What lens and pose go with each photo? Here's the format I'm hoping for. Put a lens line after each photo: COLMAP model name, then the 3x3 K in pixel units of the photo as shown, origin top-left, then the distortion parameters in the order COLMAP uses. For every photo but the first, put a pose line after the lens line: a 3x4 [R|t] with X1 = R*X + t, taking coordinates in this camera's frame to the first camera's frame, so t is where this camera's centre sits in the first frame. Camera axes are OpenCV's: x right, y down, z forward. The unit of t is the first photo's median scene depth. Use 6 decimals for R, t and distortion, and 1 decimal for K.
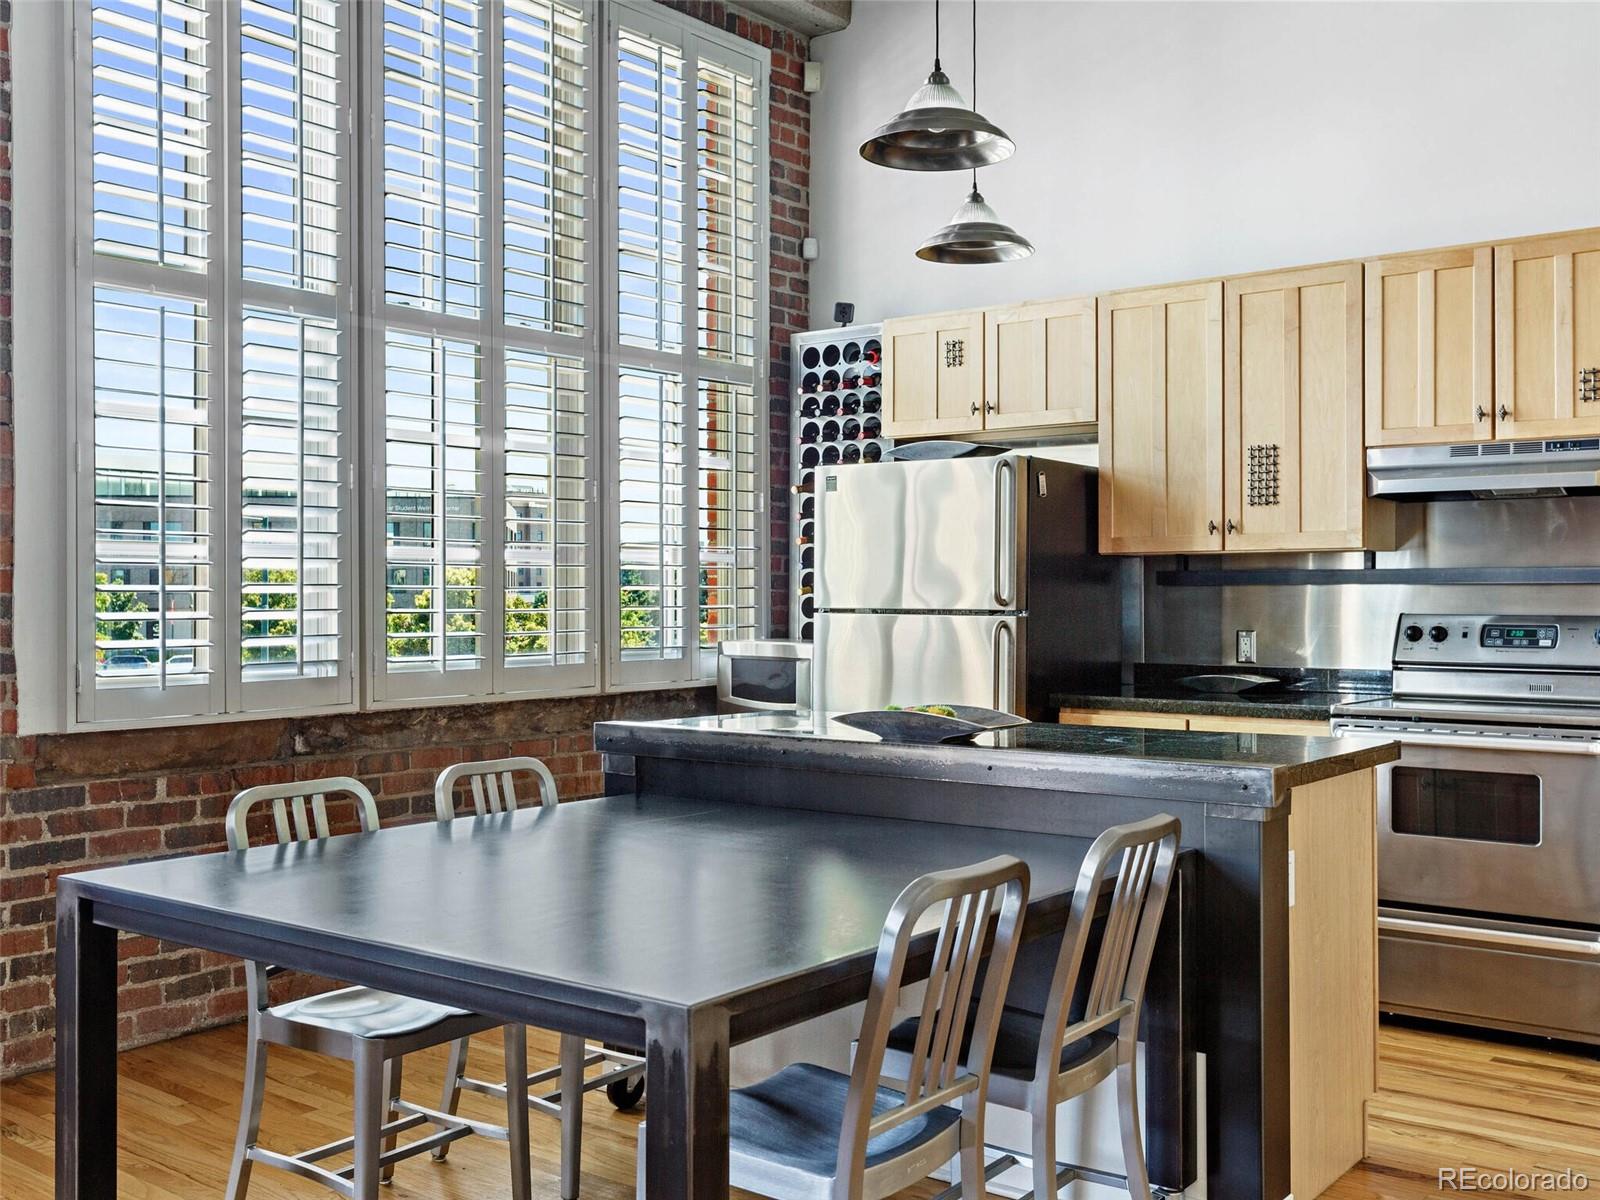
lens RADIAL K [[1568.6, 0, 815.0], [0, 1568.6, 586.6], [0, 0, 1]] dist [0.013288, 0.000000]
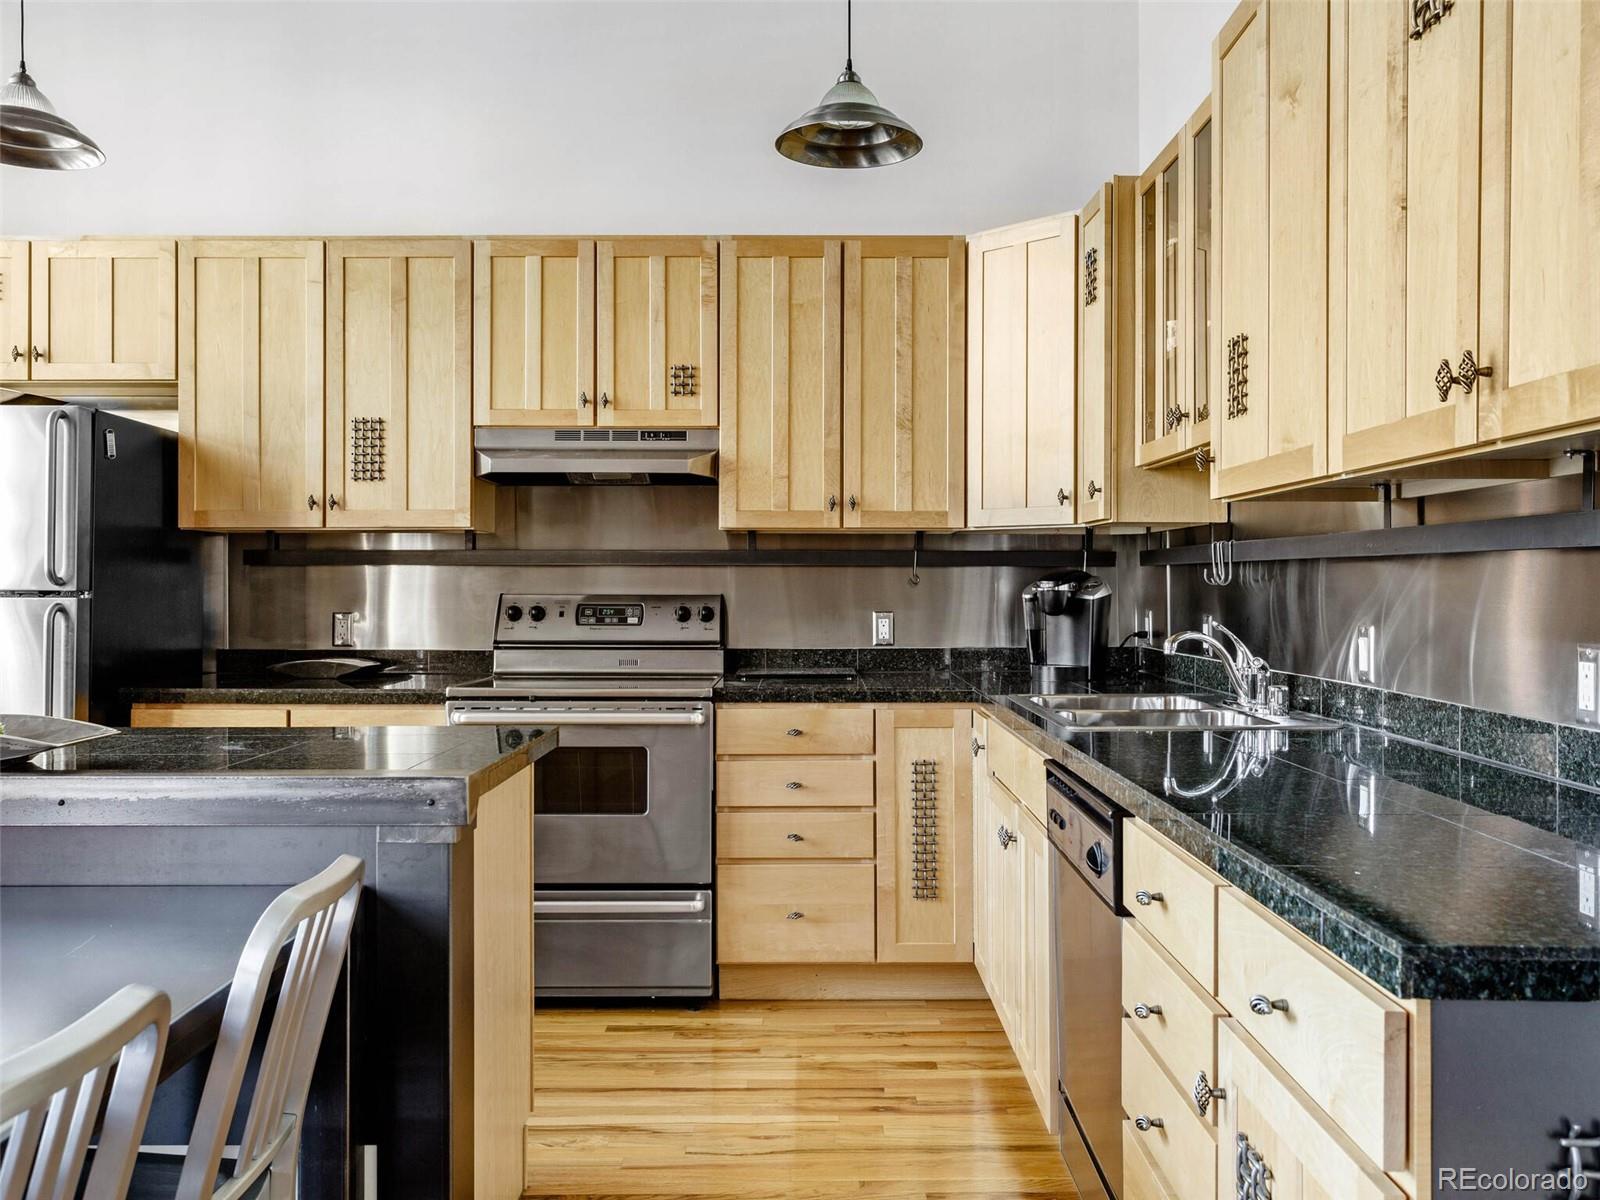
lens RADIAL K [[1318.2, 0, 791.2], [0, 1318.2, 584.4], [0, 0, 1]] dist [-0.004787, 0.013838]
pose [[0.800105, 0.002162, 0.599856, 0.011256], [-0.004472, 0.999987, 0.002360, 0.008463], [-0.599843, -0.004571, 0.800105, 0.212292]]
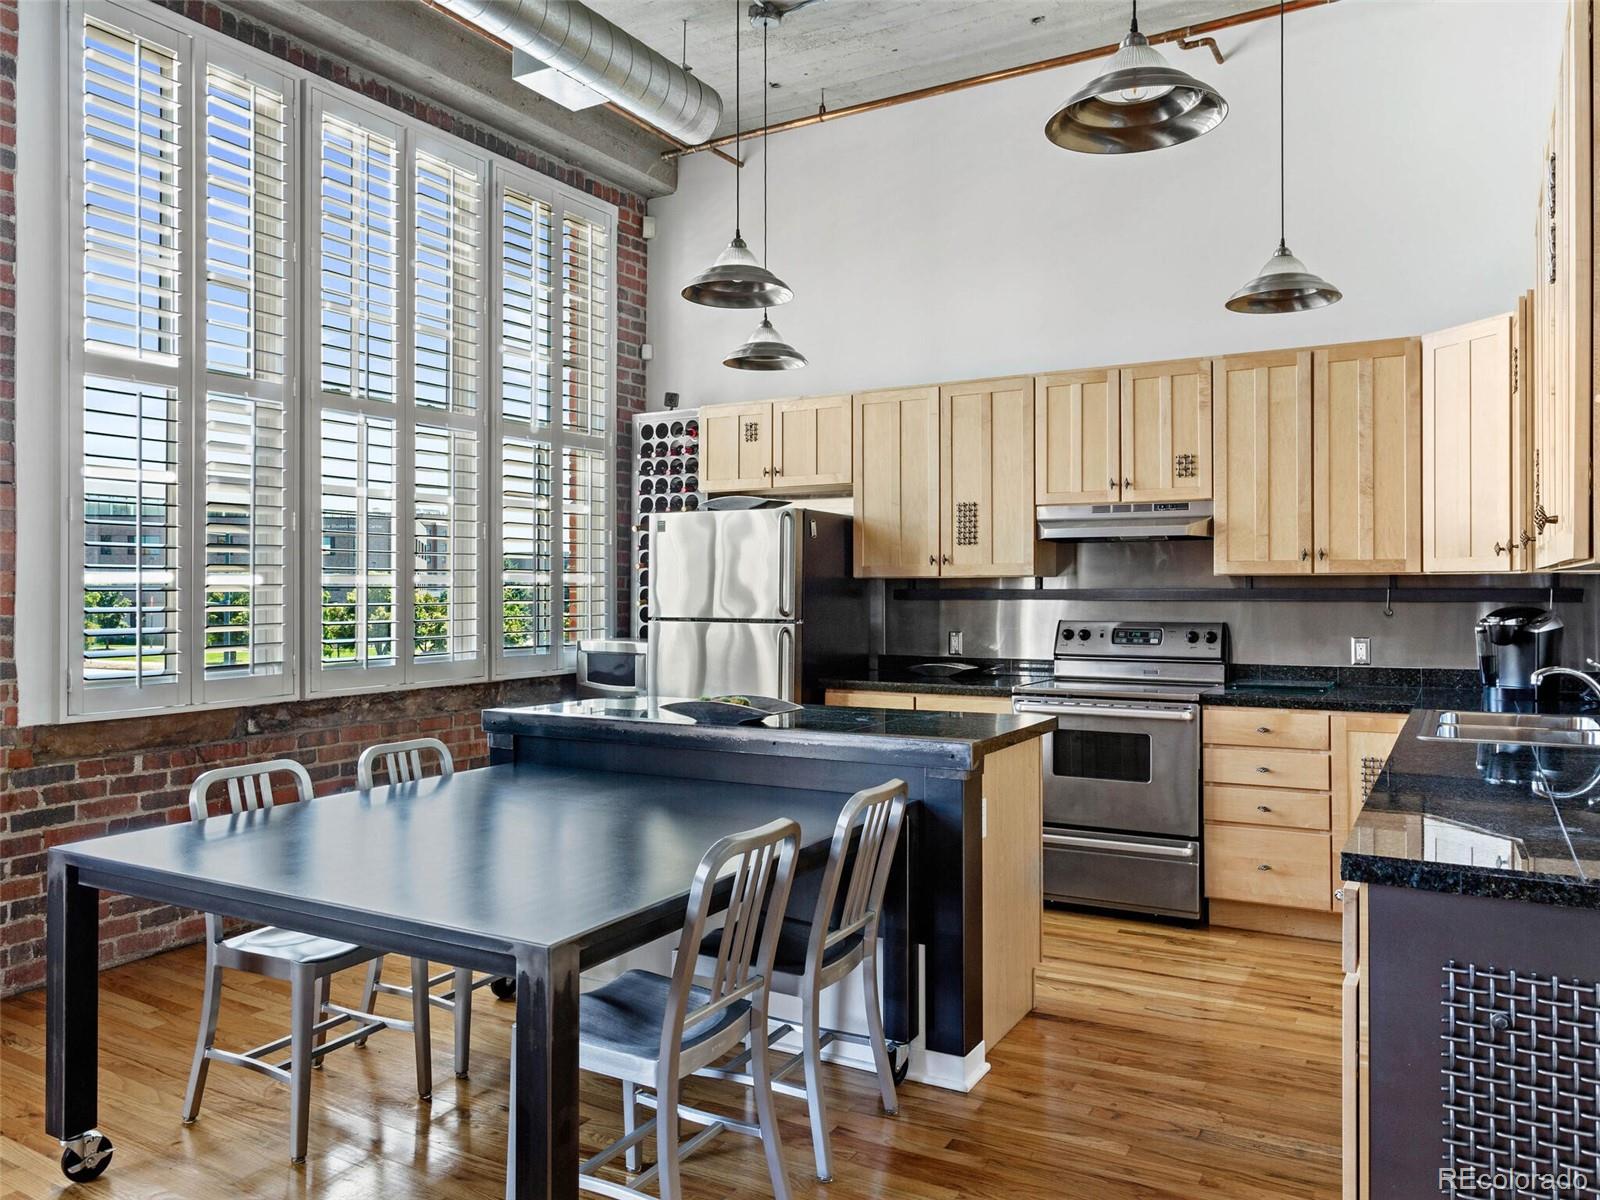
lens RADIAL K [[1136.3, 0, 806.5], [0, 1136.3, 576.4], [0, 0, 1]] dist [-0.005774, 0.015070]
pose [[0.990985, 0.000293, 0.133975, 0.003351], [0.000646, 0.999976, -0.006967, -0.016753], [-0.133973, 0.006991, 0.990960, -0.000736]]
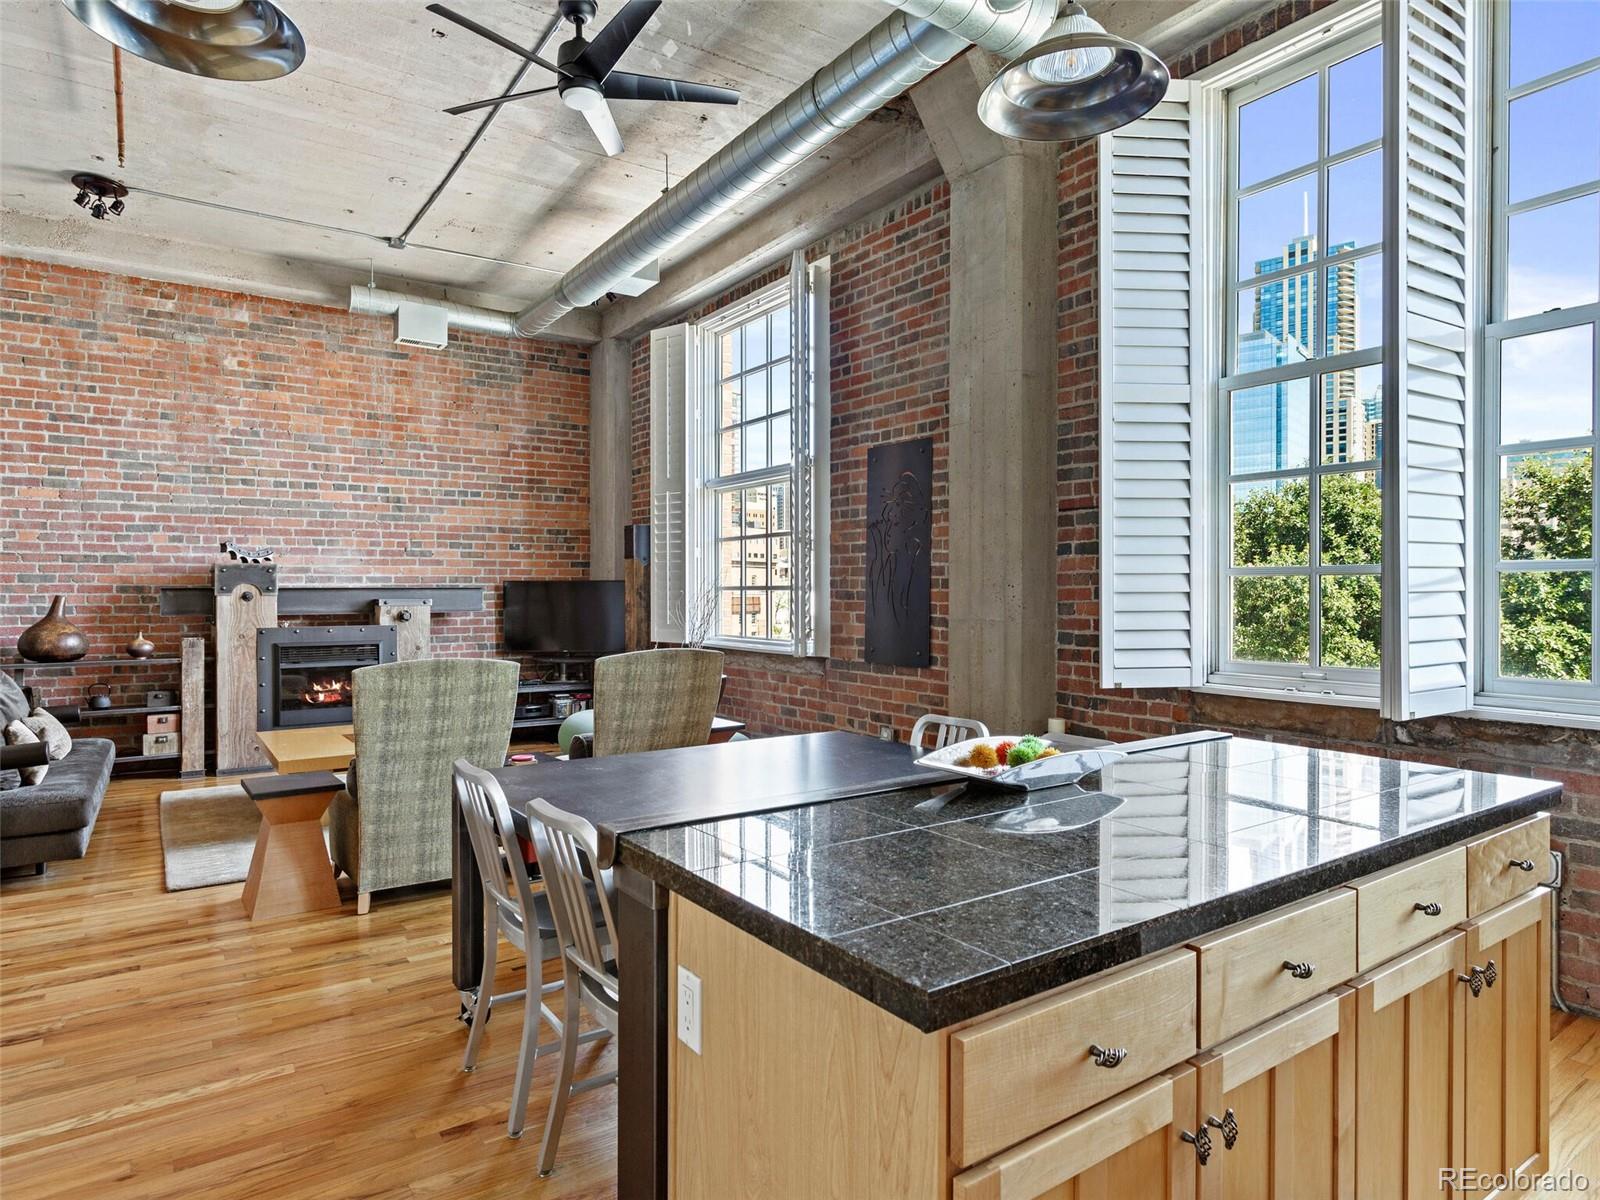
lens RADIAL K [[949.5, 0, 796.2], [0, 949.5, 586.7], [0, 0, 1]] dist [-0.003228, 0.010238]
pose [[-0.307173, -0.001589, -0.951652, 0.461567], [0.005234, 0.999981, -0.003359, -0.009132], [0.951639, -0.006013, -0.307159, 0.757335]]
